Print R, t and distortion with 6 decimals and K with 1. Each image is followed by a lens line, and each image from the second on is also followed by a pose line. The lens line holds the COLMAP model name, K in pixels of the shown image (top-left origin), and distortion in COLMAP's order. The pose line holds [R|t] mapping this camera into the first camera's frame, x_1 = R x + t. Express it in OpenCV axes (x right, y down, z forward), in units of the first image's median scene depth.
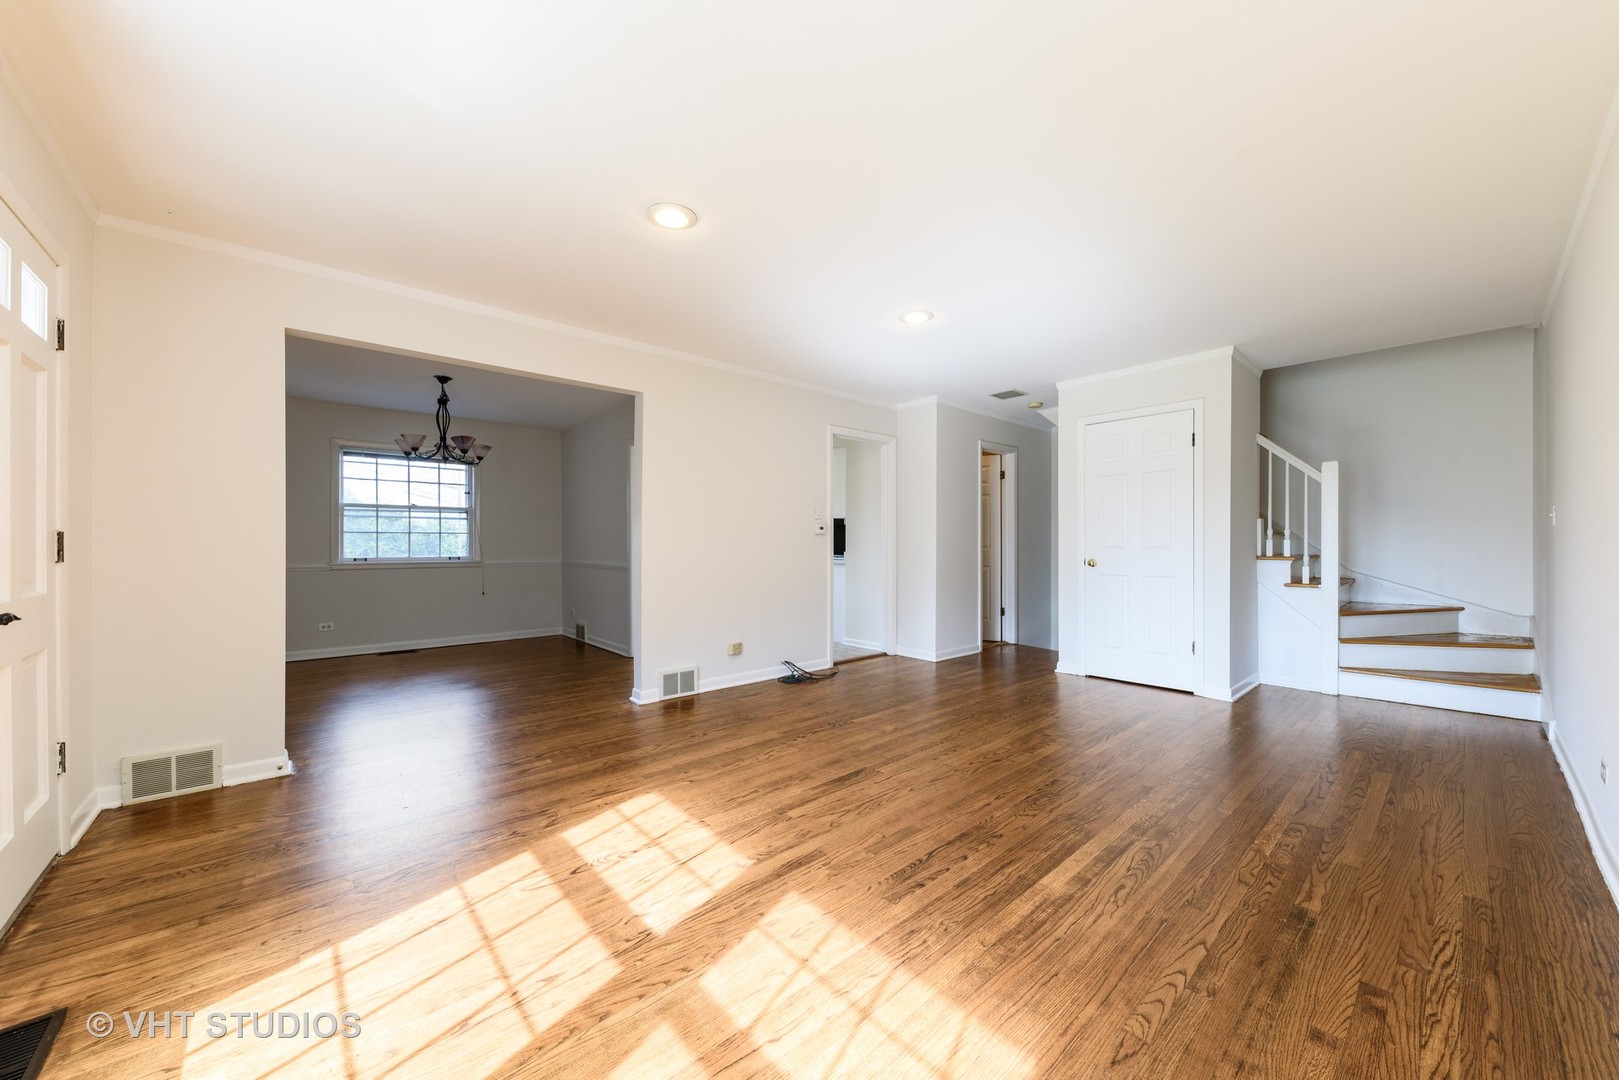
lens RADIAL K [[575.9, 0, 809.5], [0, 575.9, 540.0], [0, 0, 1]] dist [0.007979, -0.000101]
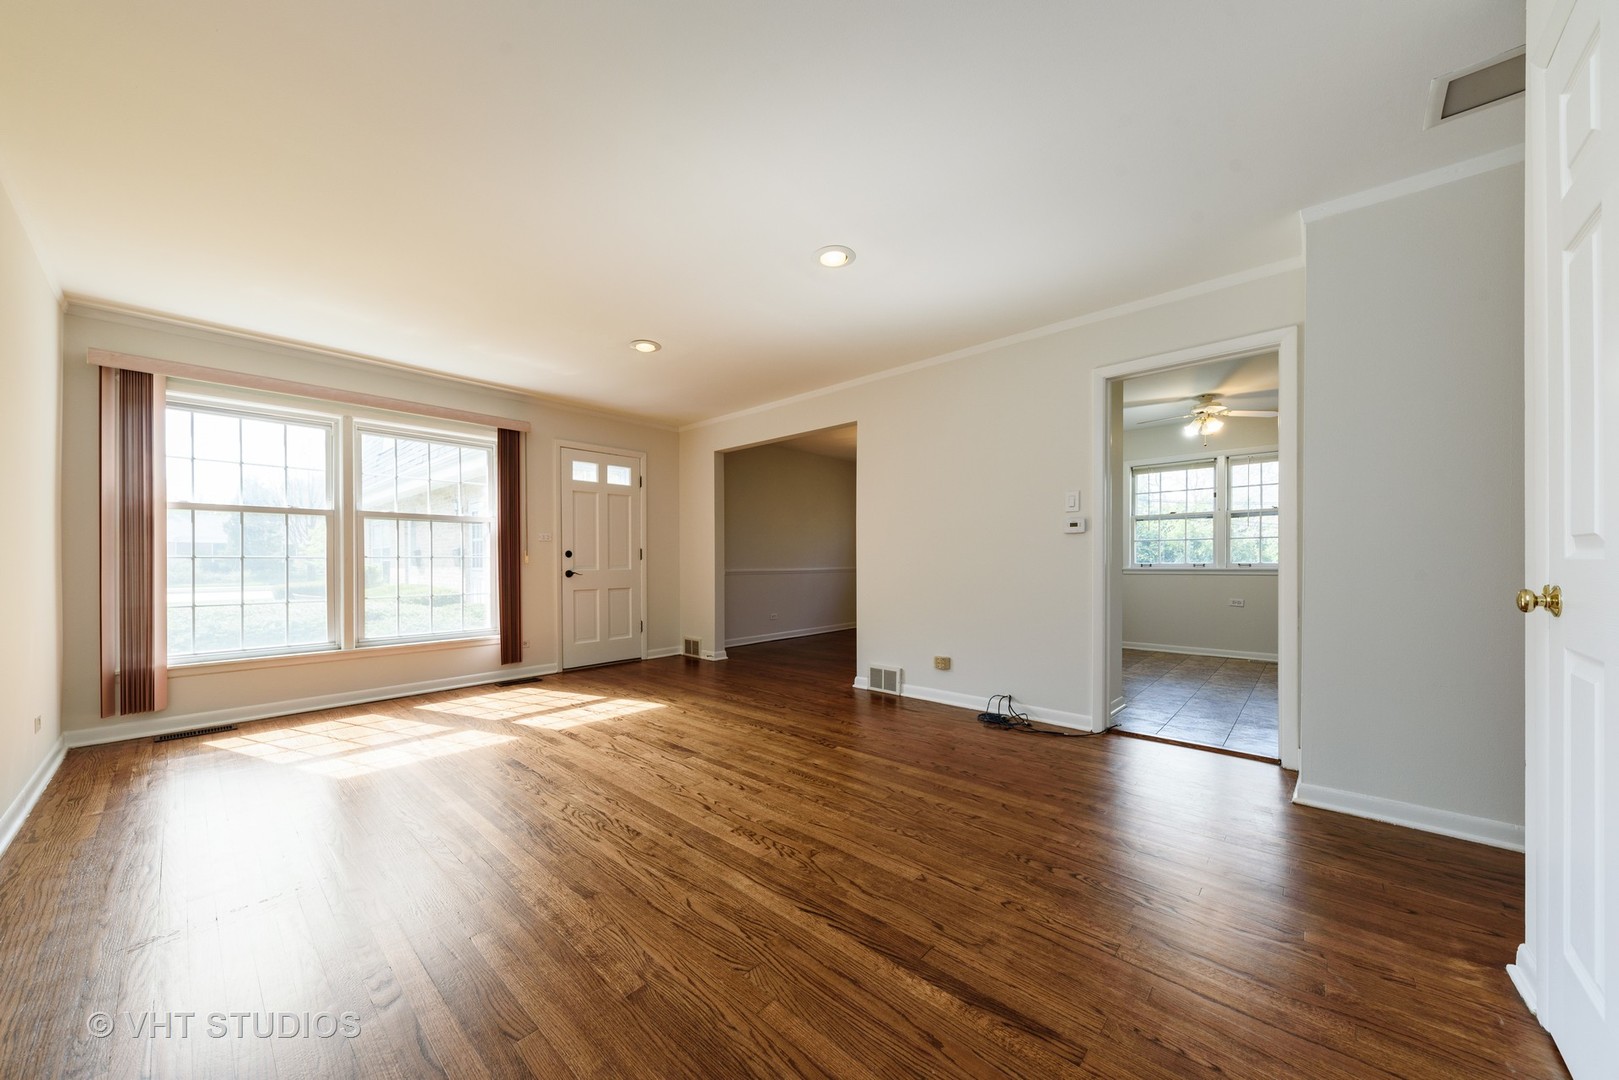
lens RADIAL K [[554.9, 0, 803.2], [0, 554.9, 560.8], [0, 0, 1]] dist [0.052441, 0.000014]
pose [[0.106193, 0.005605, -0.994330, 1.352530], [0.017888, 0.999812, 0.007547, 0.020176], [0.994185, -0.018588, 0.106073, 1.238740]]
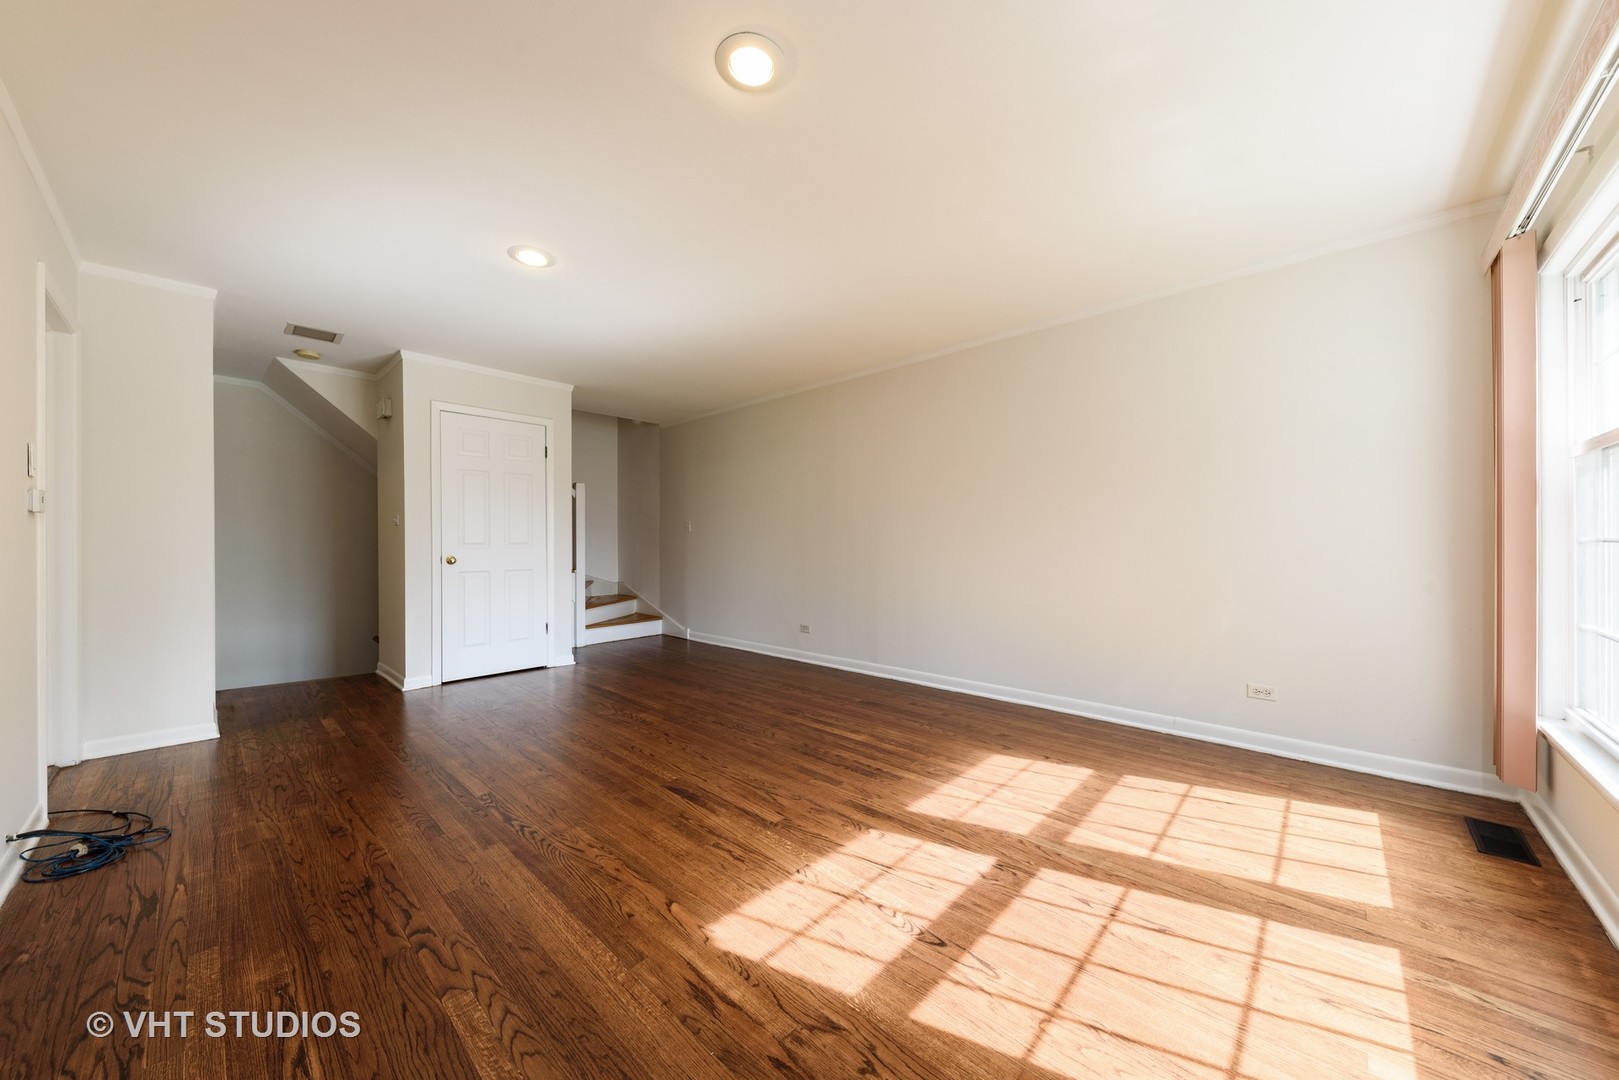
lens RADIAL K [[554.9, 0, 803.2], [0, 554.9, 560.8], [0, 0, 1]] dist [0.052441, 0.000014]
pose [[-0.078094, -0.030919, 0.996466, -0.901661], [-0.013407, 0.999461, 0.029961, 0.010395], [-0.996856, -0.011020, -0.078466, 0.965572]]
